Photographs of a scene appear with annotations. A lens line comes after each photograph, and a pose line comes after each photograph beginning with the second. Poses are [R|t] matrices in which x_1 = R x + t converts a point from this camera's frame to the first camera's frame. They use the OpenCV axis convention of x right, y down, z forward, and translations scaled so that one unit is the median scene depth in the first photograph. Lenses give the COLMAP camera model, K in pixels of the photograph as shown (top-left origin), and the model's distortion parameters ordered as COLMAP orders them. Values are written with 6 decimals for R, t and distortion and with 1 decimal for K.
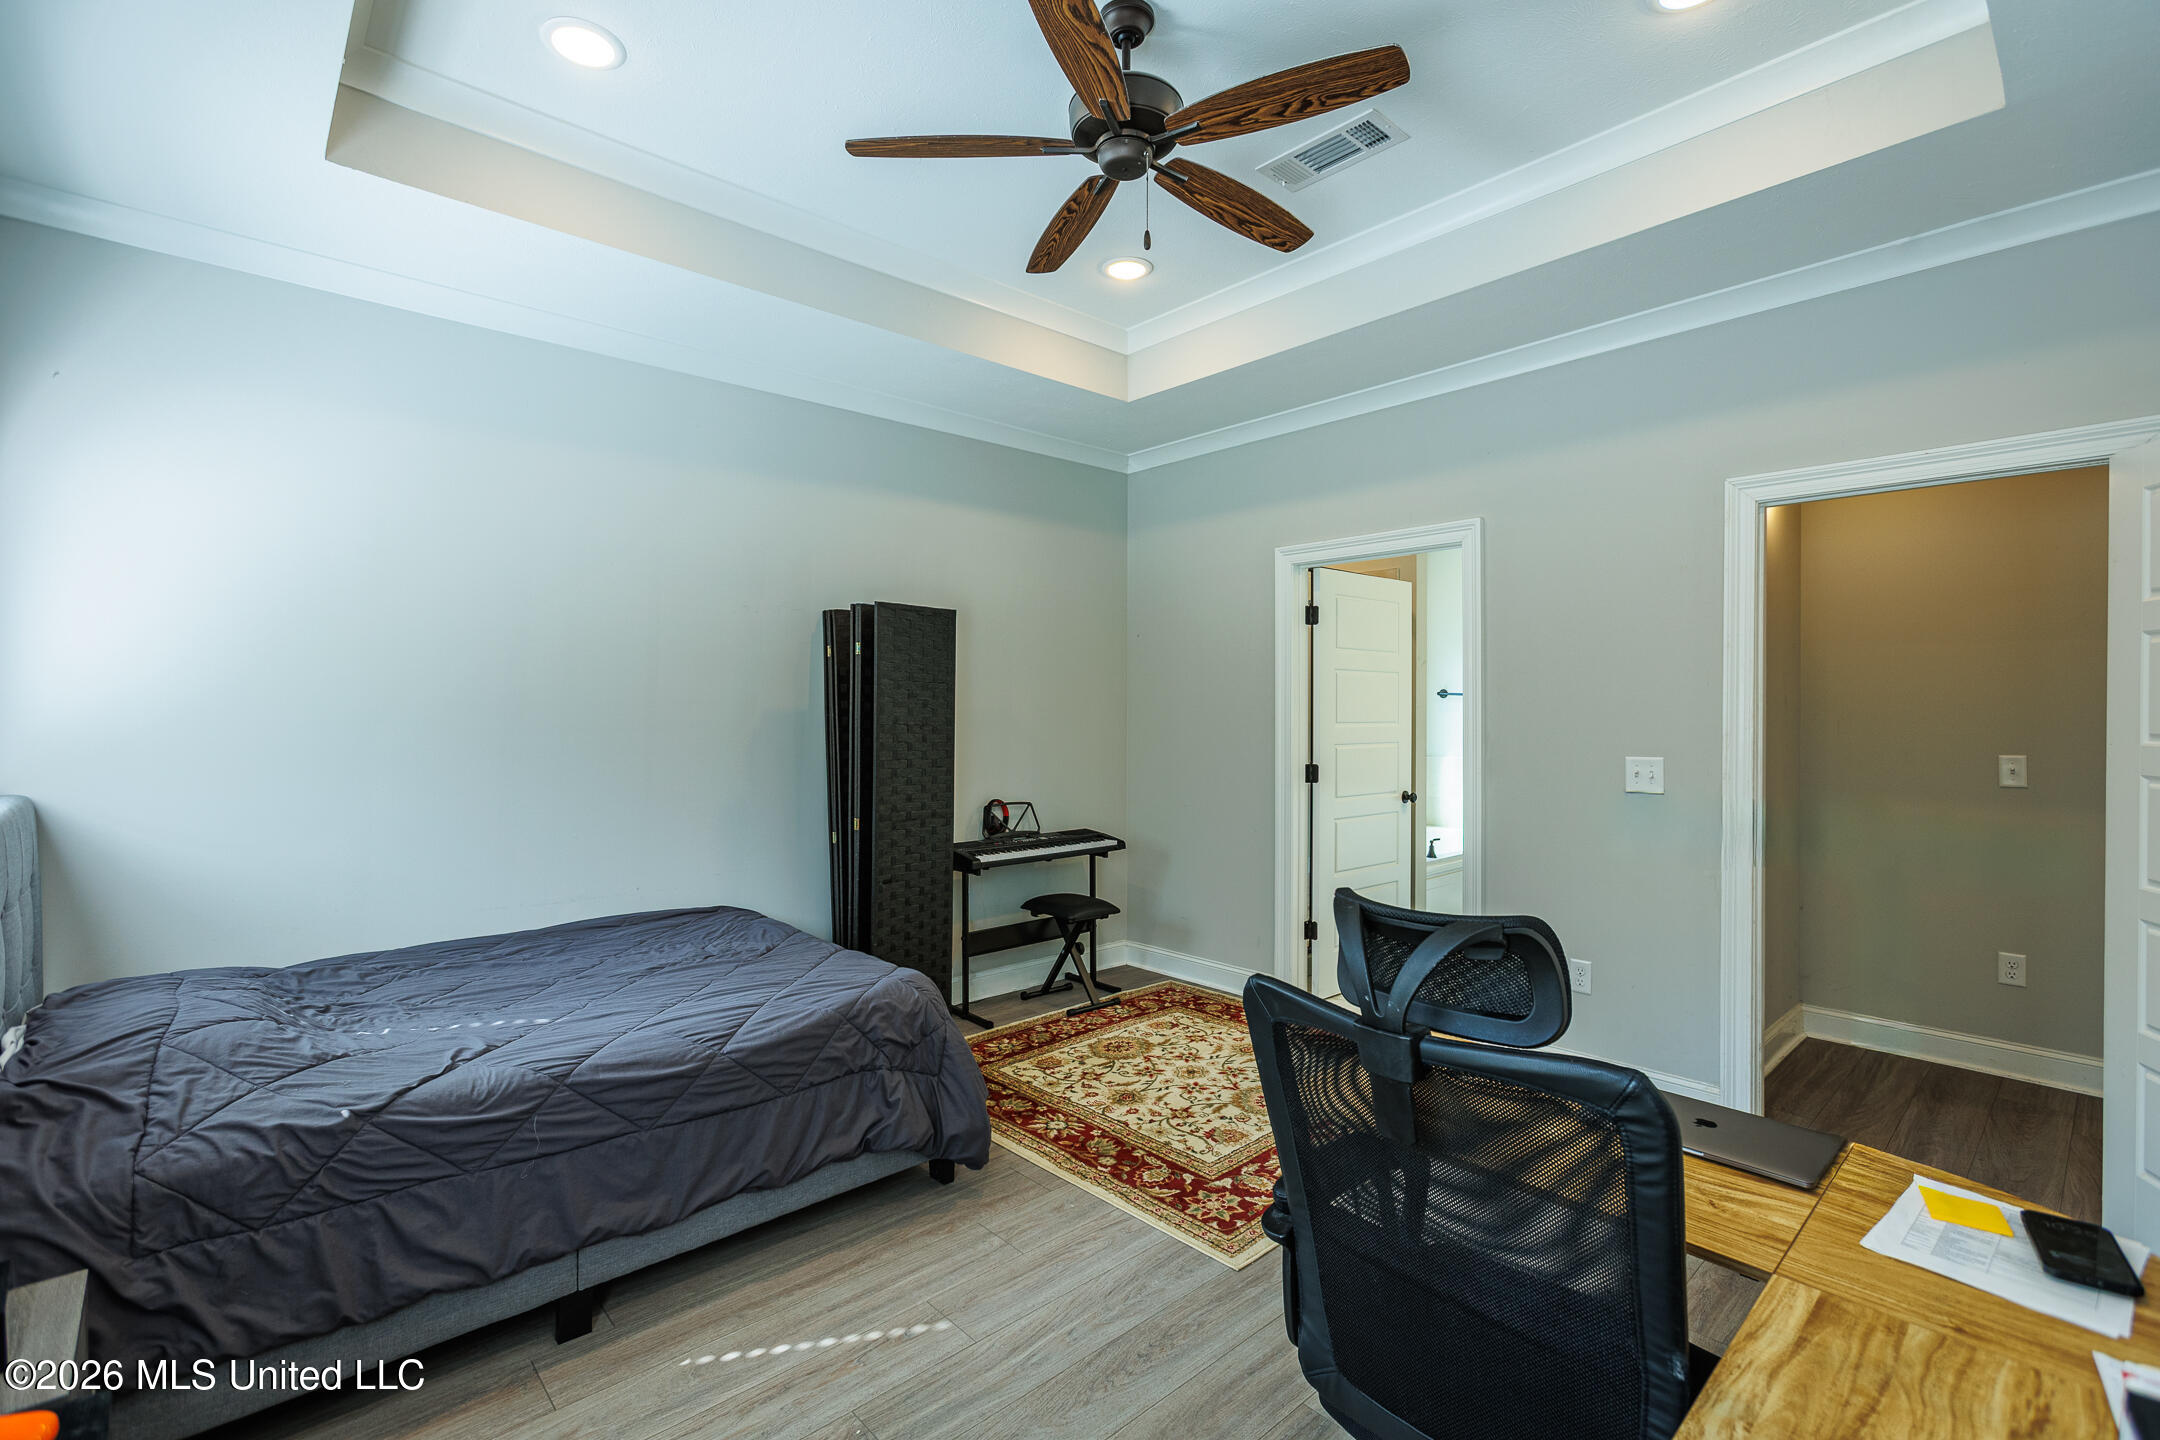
lens RADIAL K [[961.6, 0, 1080.0], [0, 961.6, 720.0], [0, 0, 1]] dist [-0.000450, -0.000024]
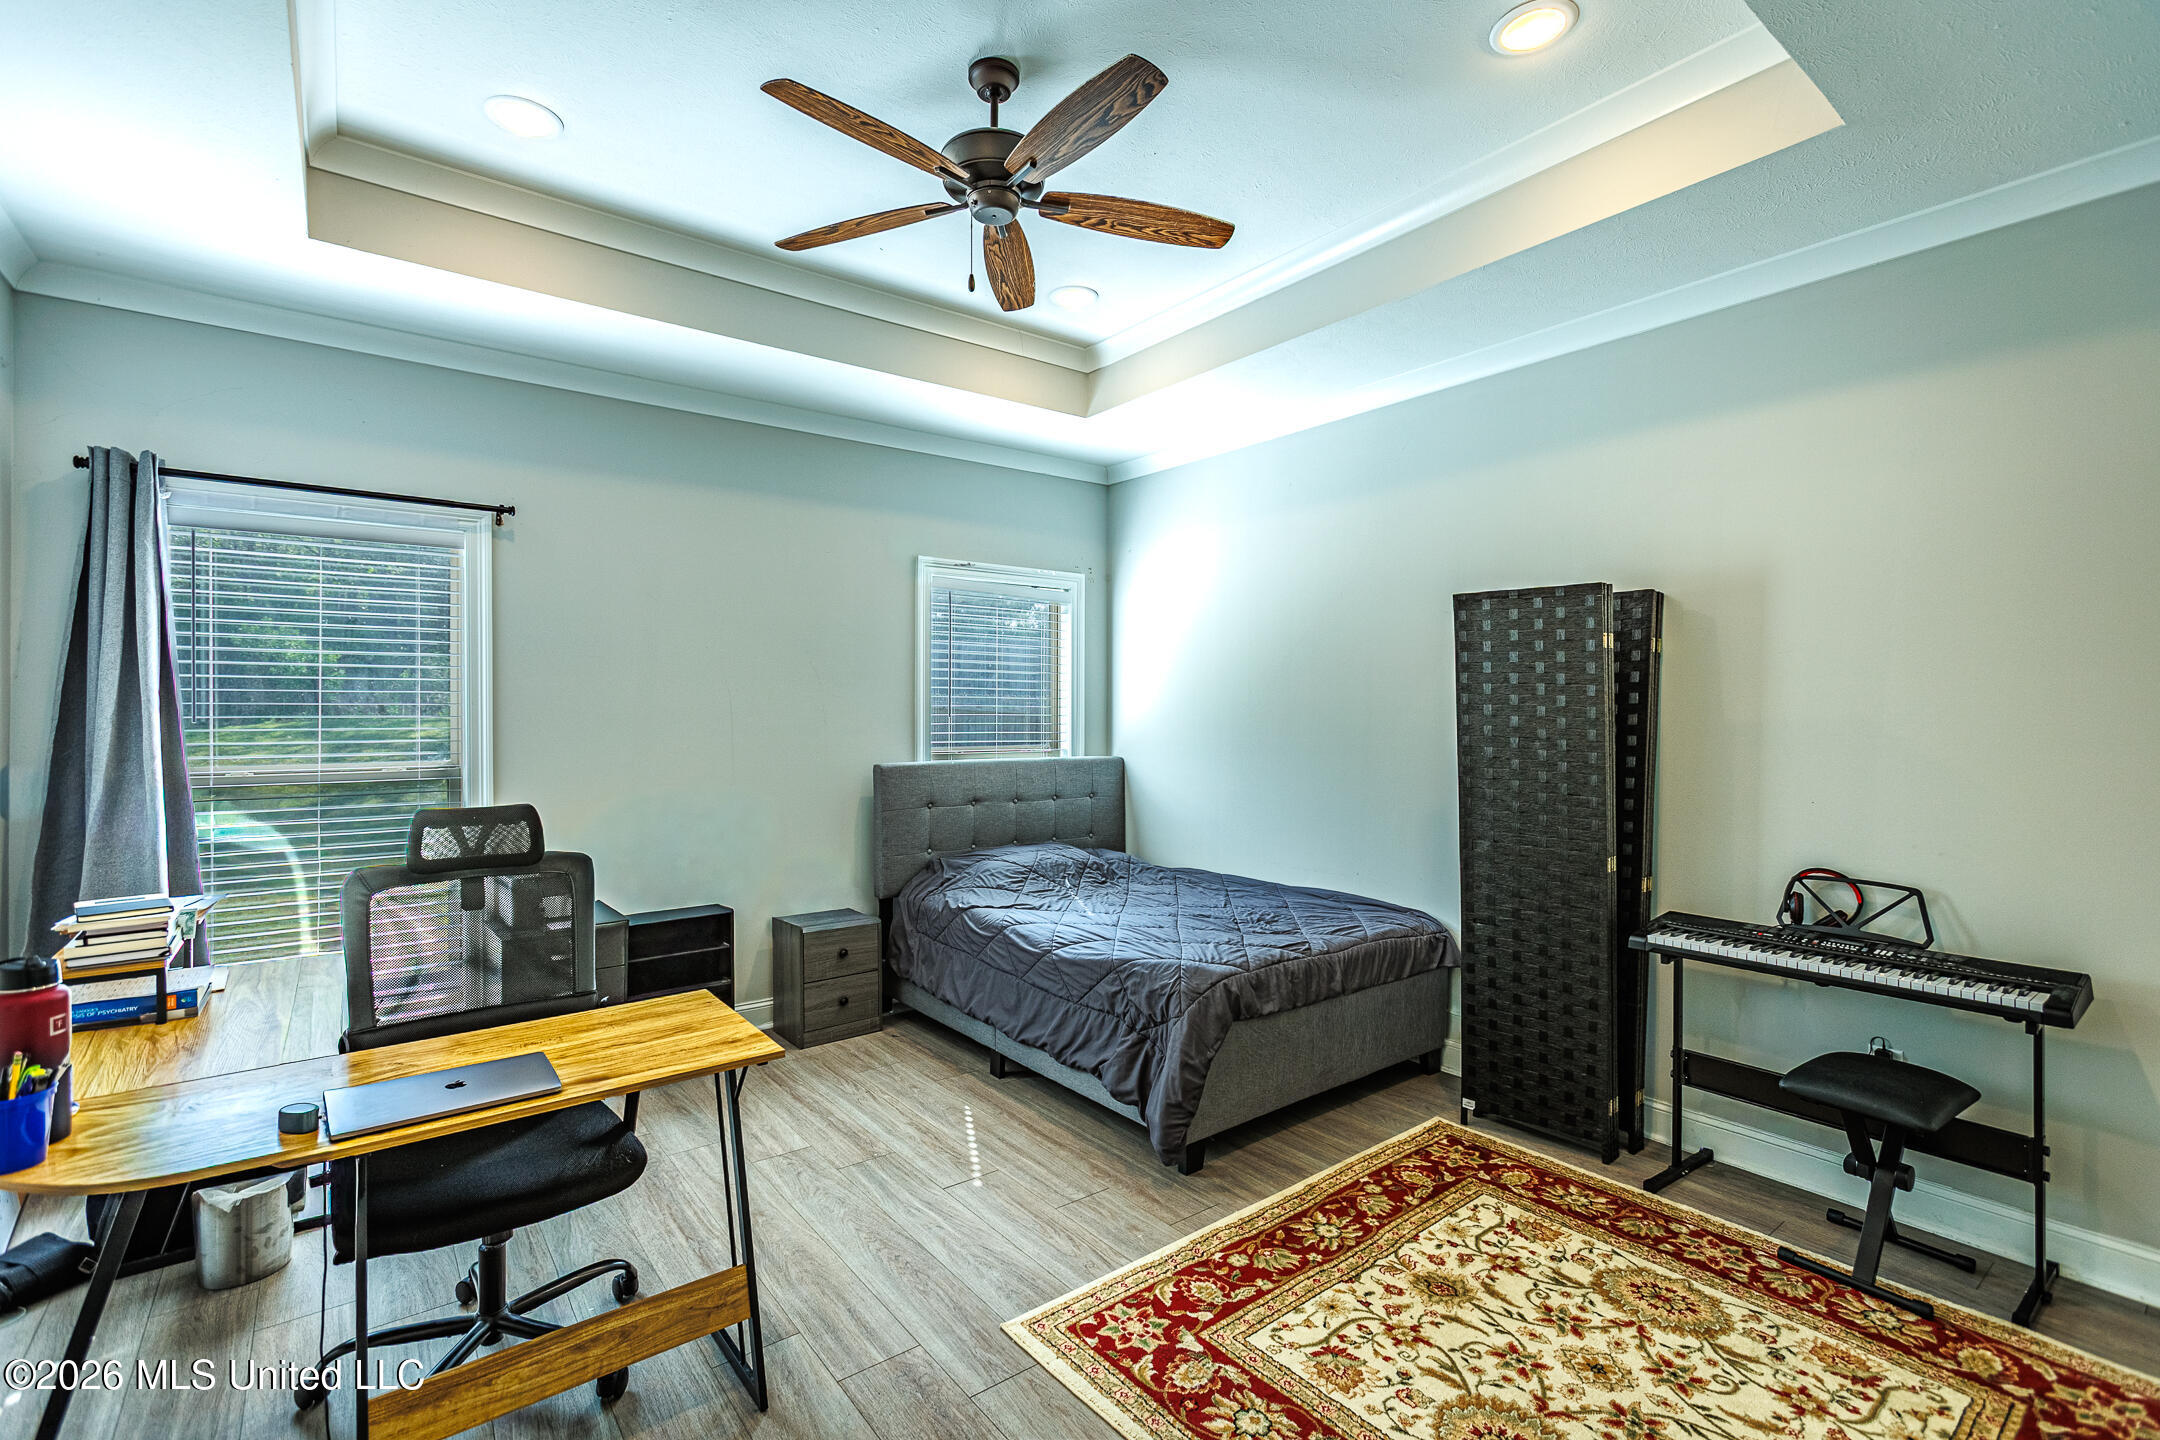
lens RADIAL K [[971.1, 0, 1080.0], [0, 971.1, 720.0], [0, 0, 1]] dist [0.010317, 0.000516]
pose [[-0.079425, 0.005416, -0.996826, 0.710448], [-0.012534, 0.999901, 0.006432, -0.010487], [0.996762, 0.013005, -0.079349, 0.747574]]
